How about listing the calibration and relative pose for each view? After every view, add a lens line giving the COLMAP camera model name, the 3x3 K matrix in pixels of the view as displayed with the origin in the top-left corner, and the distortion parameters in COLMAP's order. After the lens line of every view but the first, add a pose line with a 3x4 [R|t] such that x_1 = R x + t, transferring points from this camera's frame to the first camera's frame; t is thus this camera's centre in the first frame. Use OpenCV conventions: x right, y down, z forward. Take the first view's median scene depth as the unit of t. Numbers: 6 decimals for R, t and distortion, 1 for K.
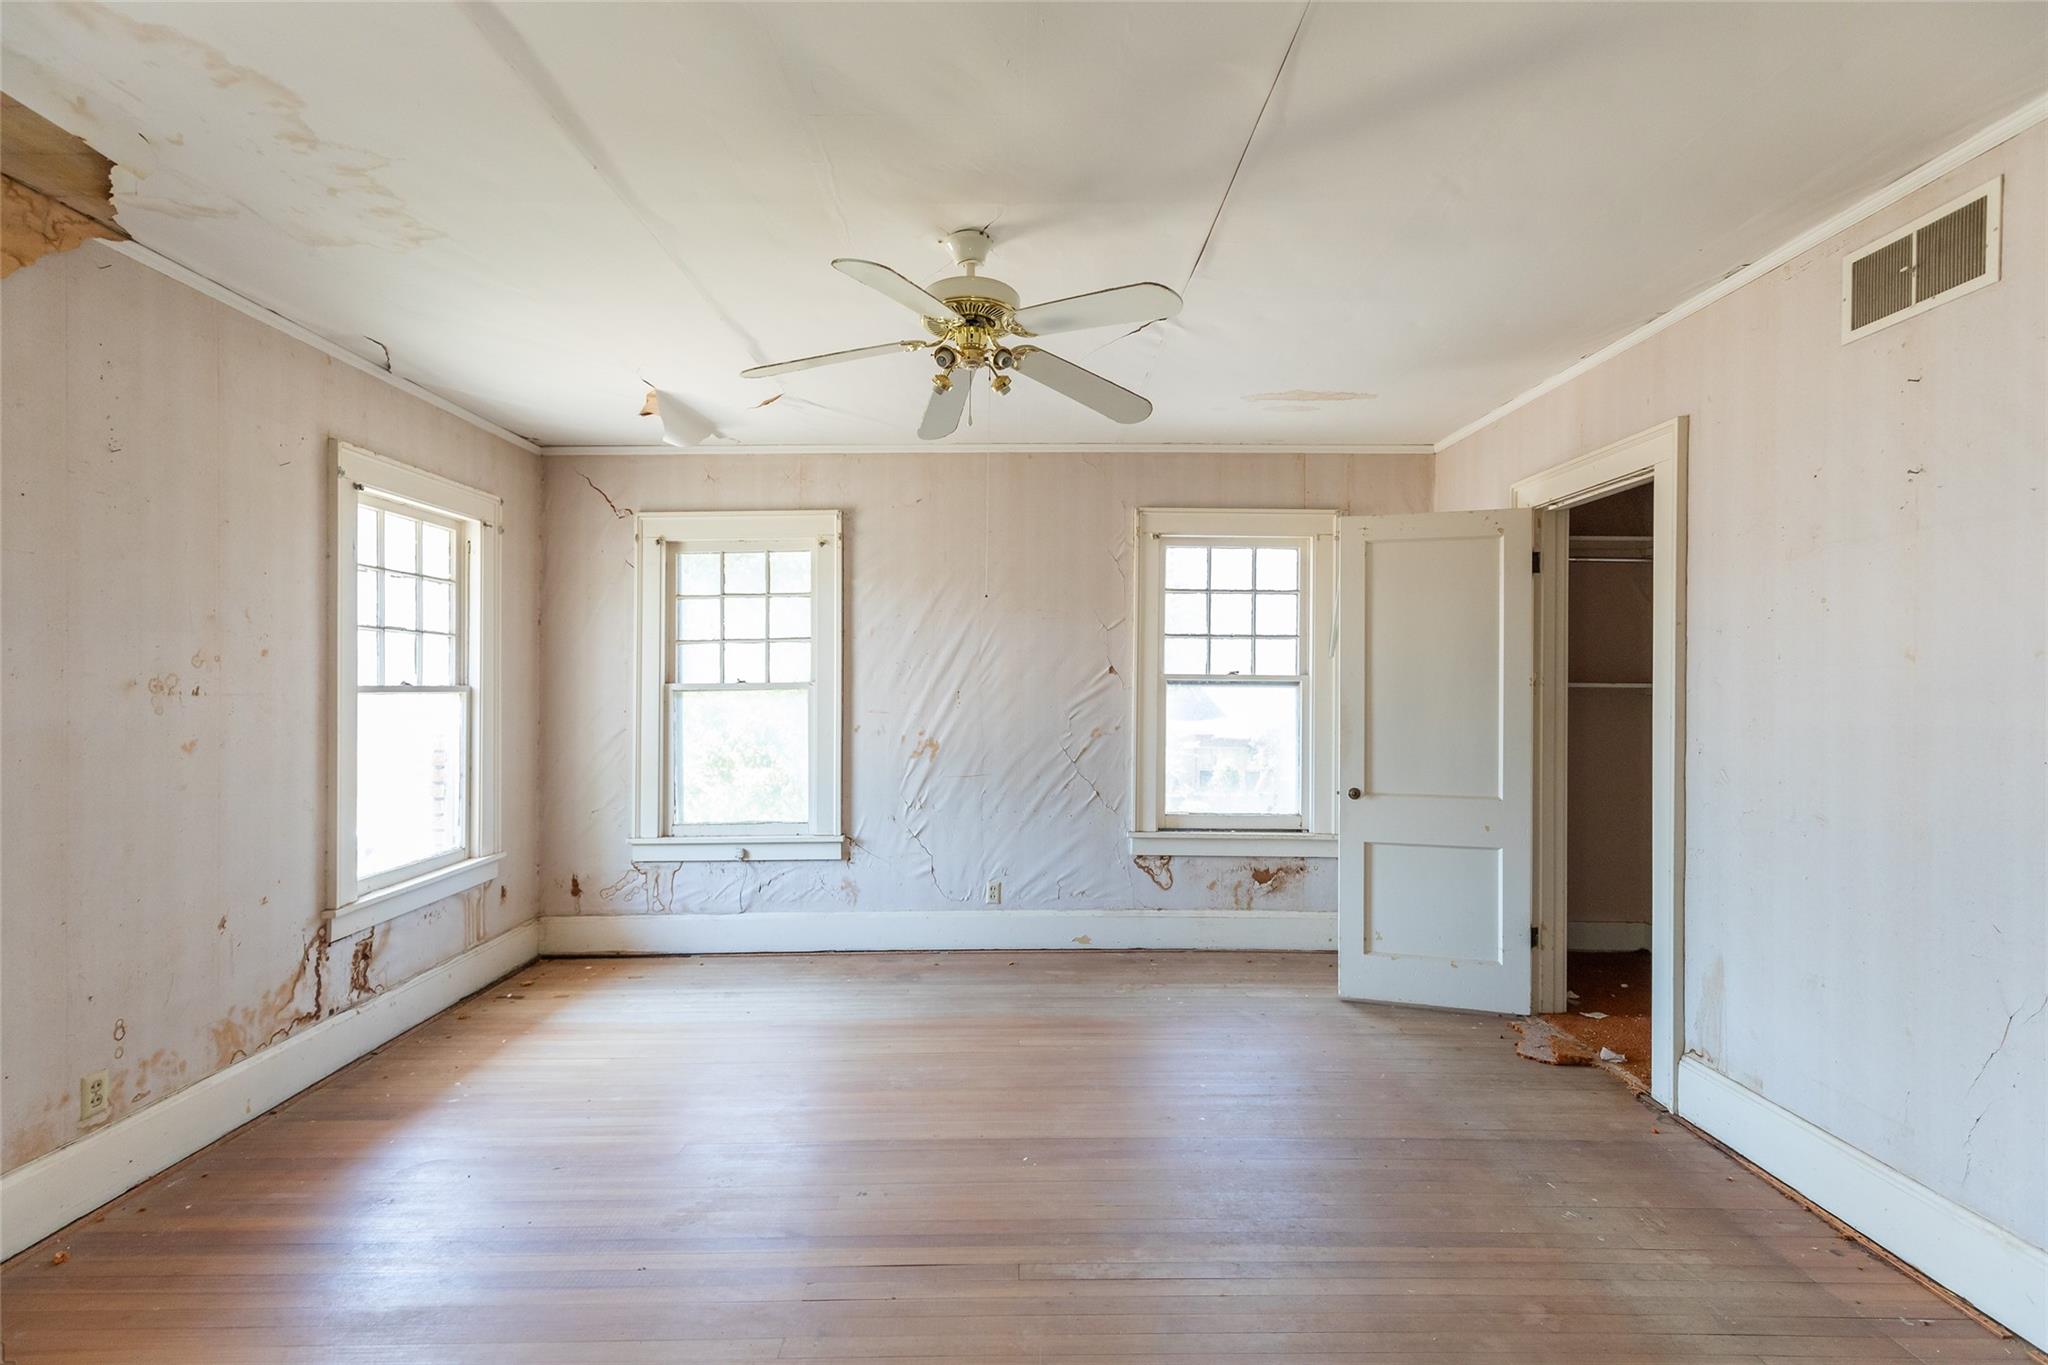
lens RADIAL K [[934.4, 0, 1010.4], [0, 934.4, 690.0], [0, 0, 1]] dist [0.017927, -0.004665]
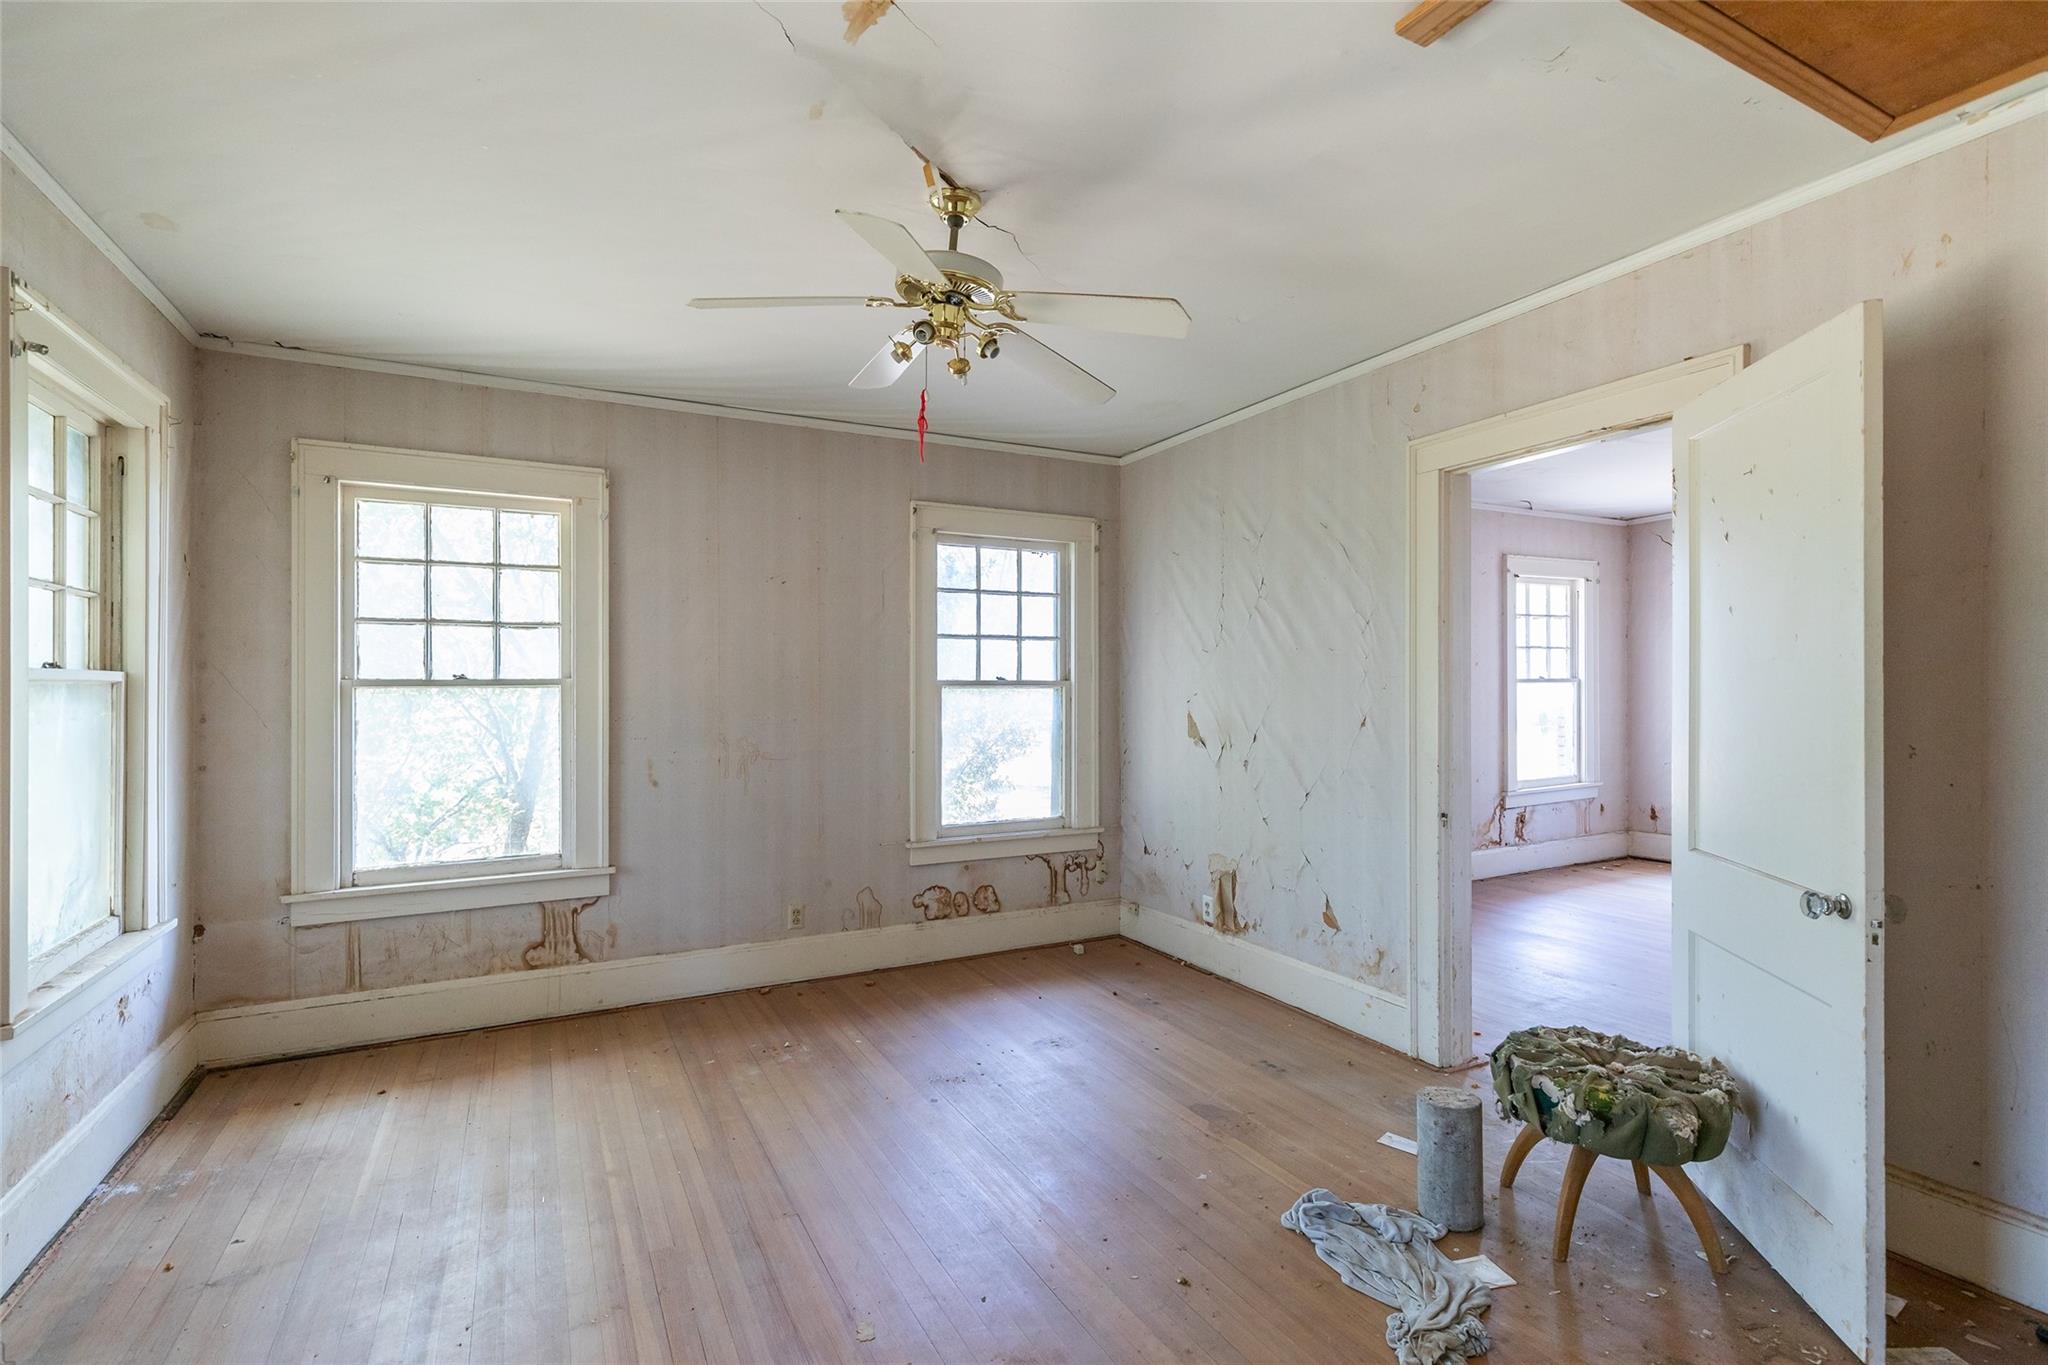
lens RADIAL K [[934.4, 0, 1026.2], [0, 934.4, 680.4], [0, 0, 1]] dist [0.017927, -0.004665]
pose [[0.468281, -0.006856, -0.883553, 0.455261], [0.004406, 0.999976, -0.005424, 0.003467], [0.883569, -0.001353, 0.468299, -0.670234]]
